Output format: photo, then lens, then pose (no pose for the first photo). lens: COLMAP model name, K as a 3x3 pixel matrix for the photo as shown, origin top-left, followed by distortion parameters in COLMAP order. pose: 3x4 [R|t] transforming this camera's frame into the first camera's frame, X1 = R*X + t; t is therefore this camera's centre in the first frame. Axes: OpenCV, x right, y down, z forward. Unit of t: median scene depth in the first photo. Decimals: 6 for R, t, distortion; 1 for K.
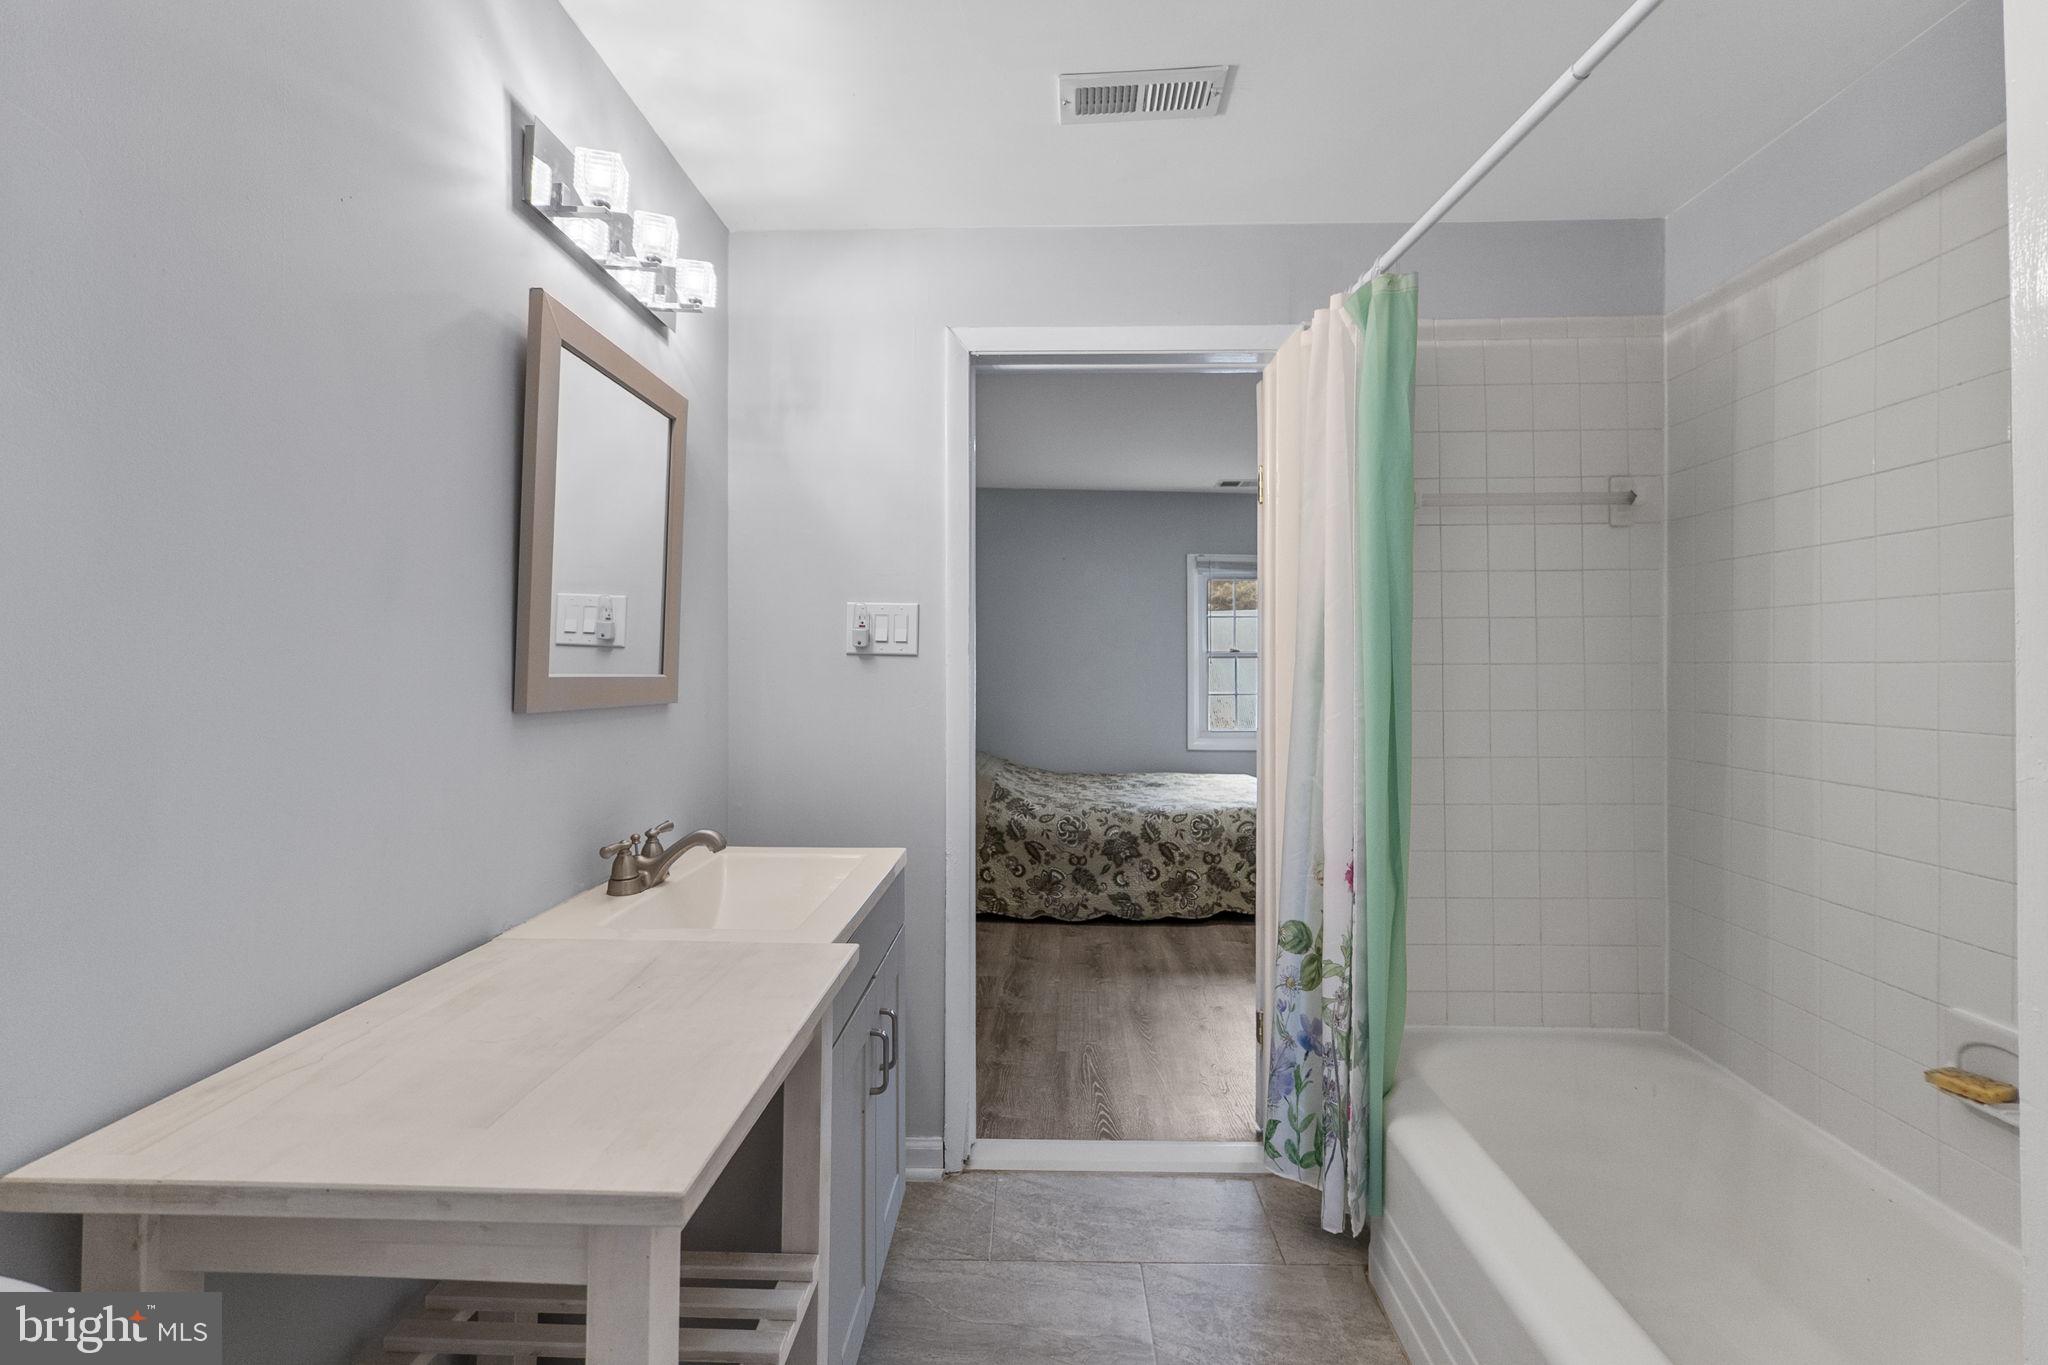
lens RADIAL K [[901.1, 0, 1036.7], [0, 901.1, 670.9], [0, 0, 1]] dist [0.015434, -0.000604]
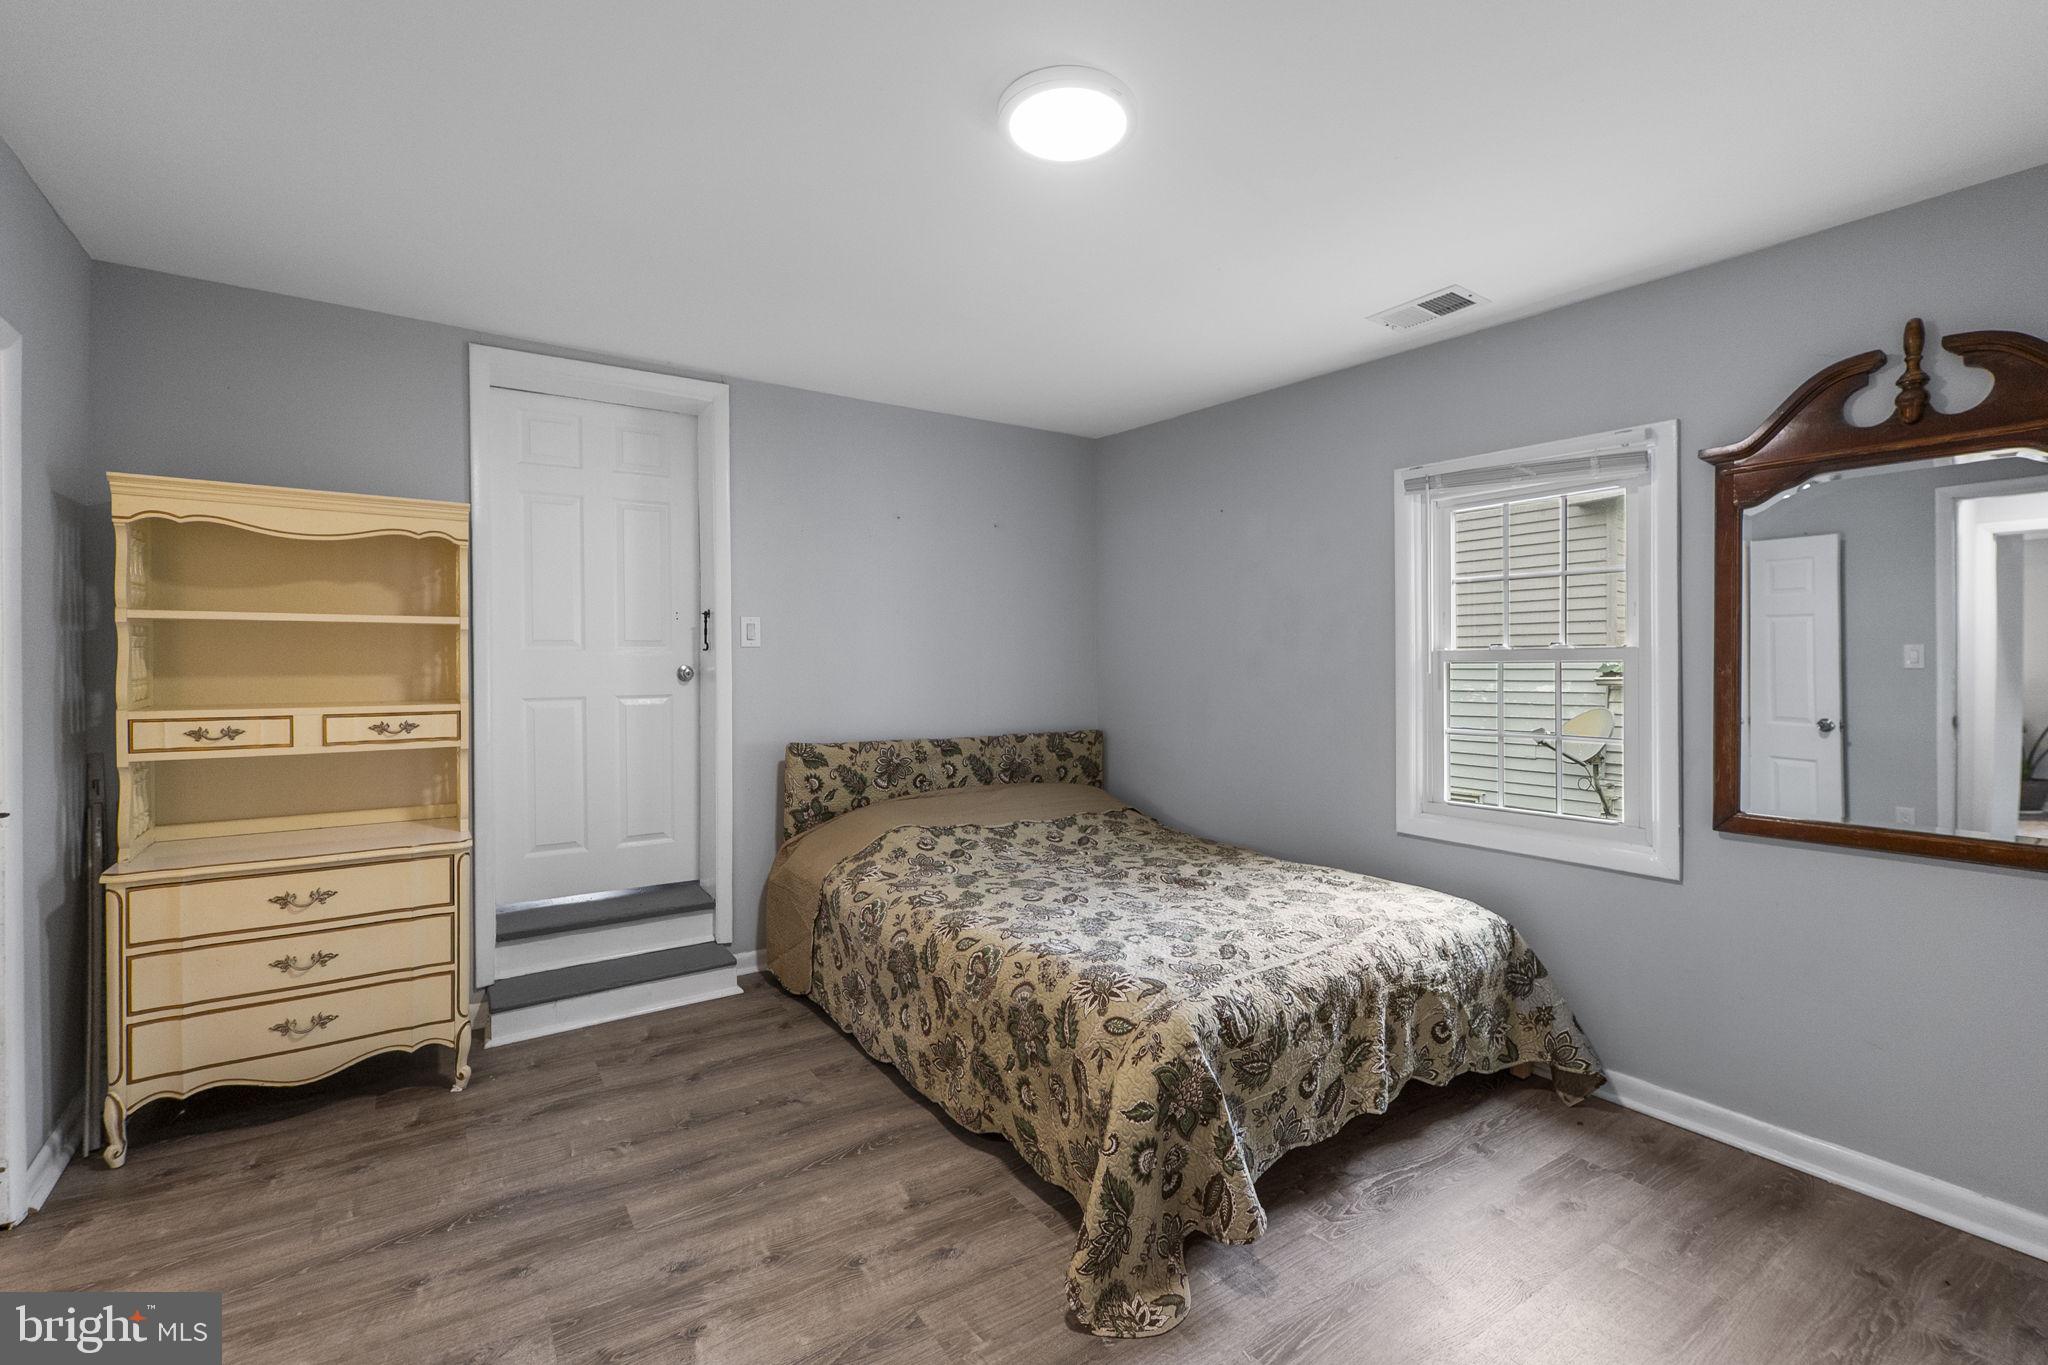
lens RADIAL K [[901.1, 0, 1025.3], [0, 901.1, 677.8], [0, 0, 1]] dist [0.015434, -0.000604]
pose [[0.582302, 0.009730, -0.812914, 0.661318], [0.000572, 0.999923, 0.012379, -0.016930], [0.812972, -0.007673, 0.582252, 0.698167]]
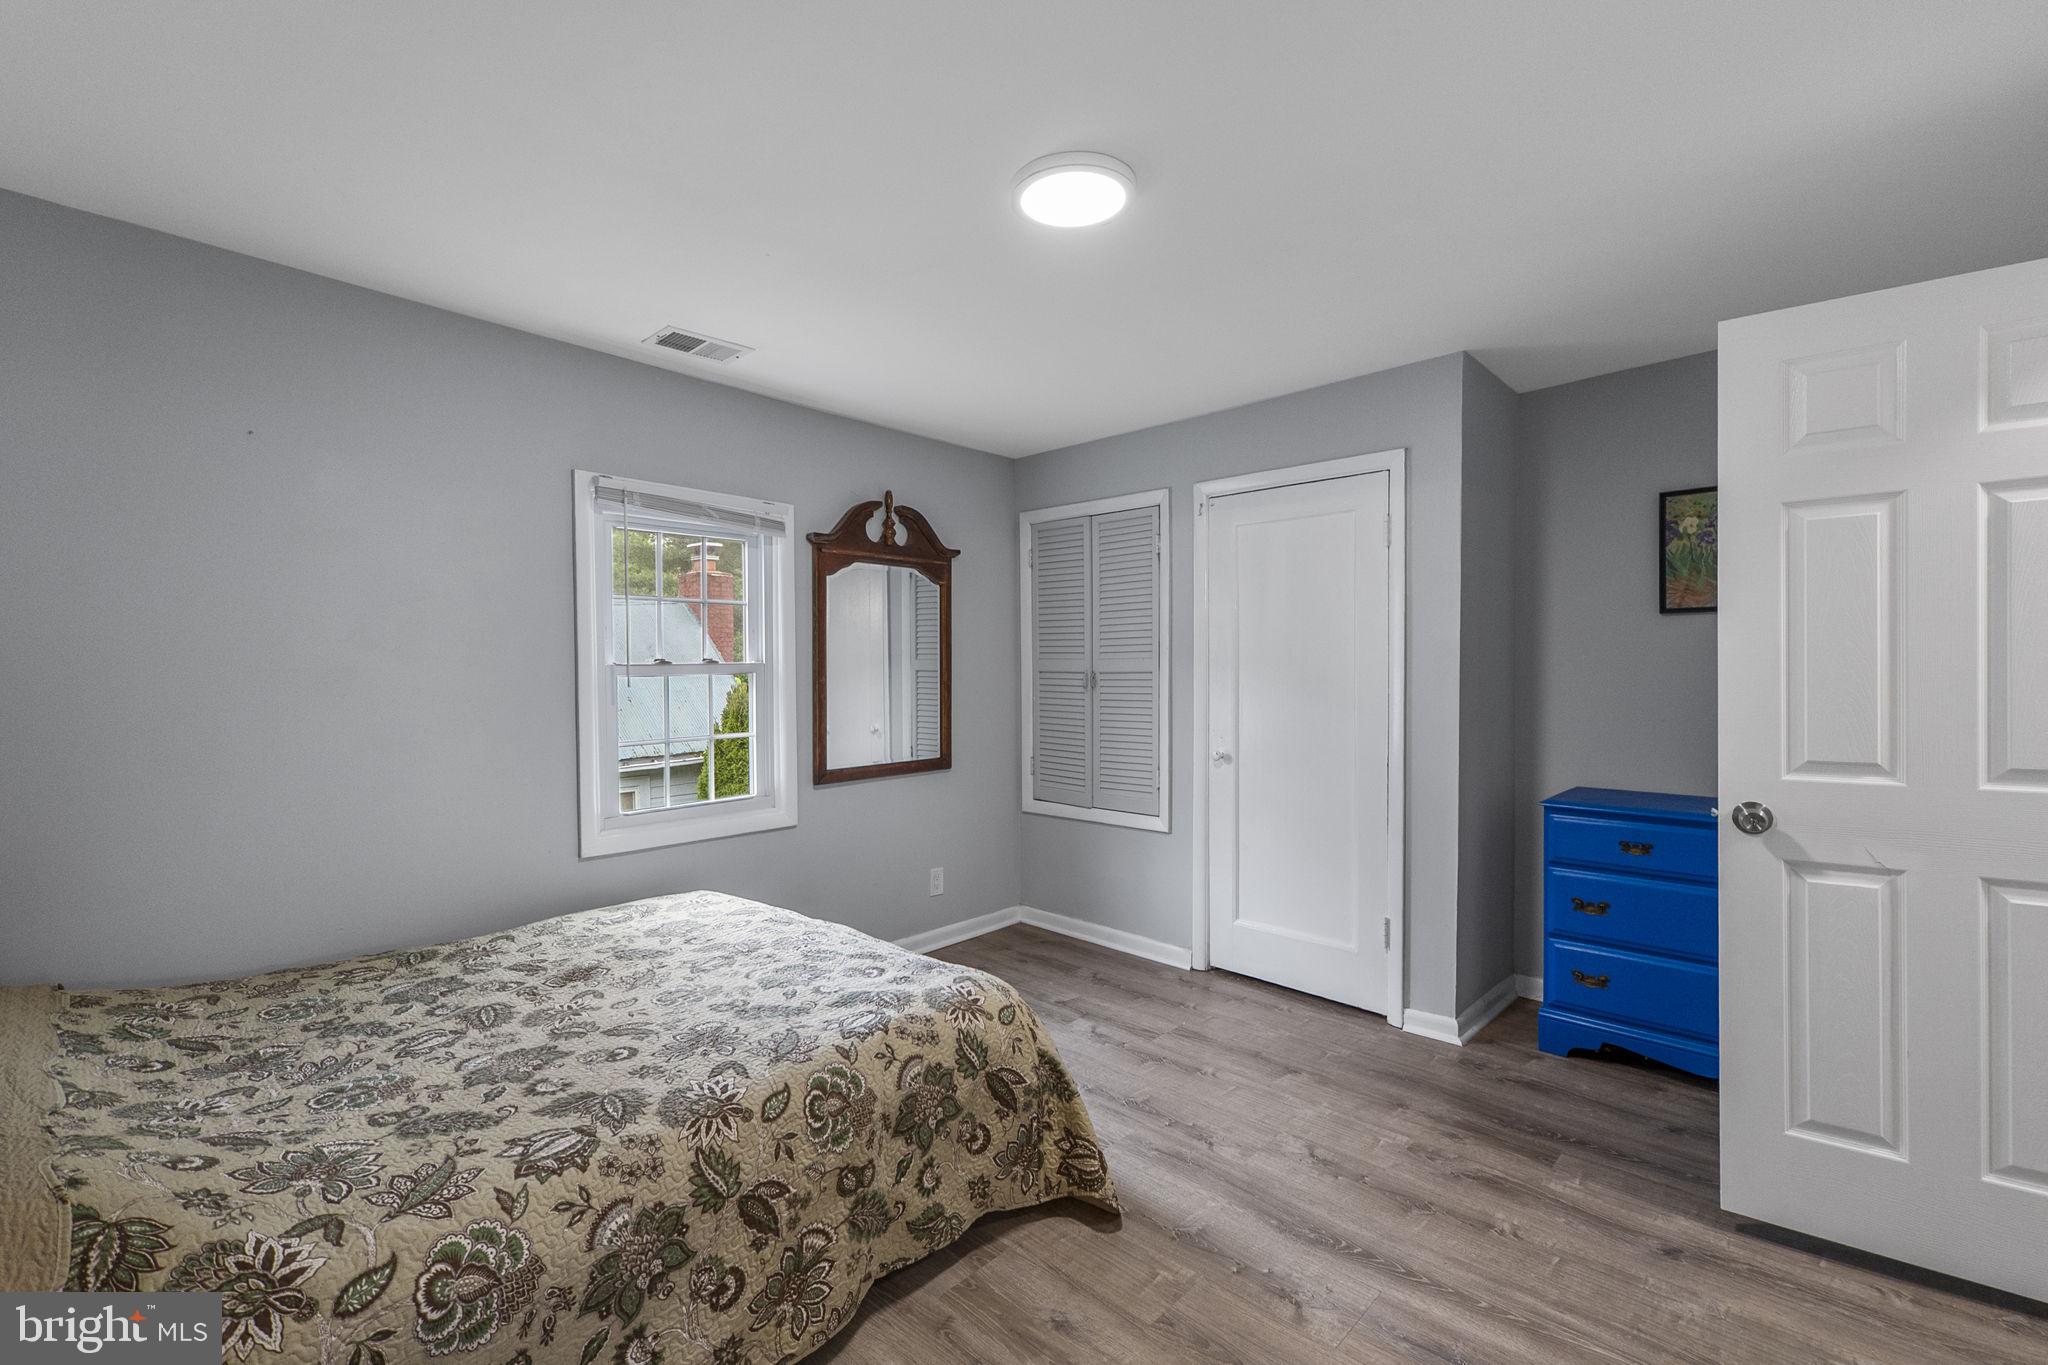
lens RADIAL K [[901.1, 0, 1032.3], [0, 901.1, 683.0], [0, 0, 1]] dist [0.015434, -0.000604]
pose [[0.659106, -0.022806, 0.751704, -0.061879], [0.007216, 0.999686, 0.024003, -0.030416], [-0.752016, -0.010396, 0.659063, 0.662705]]
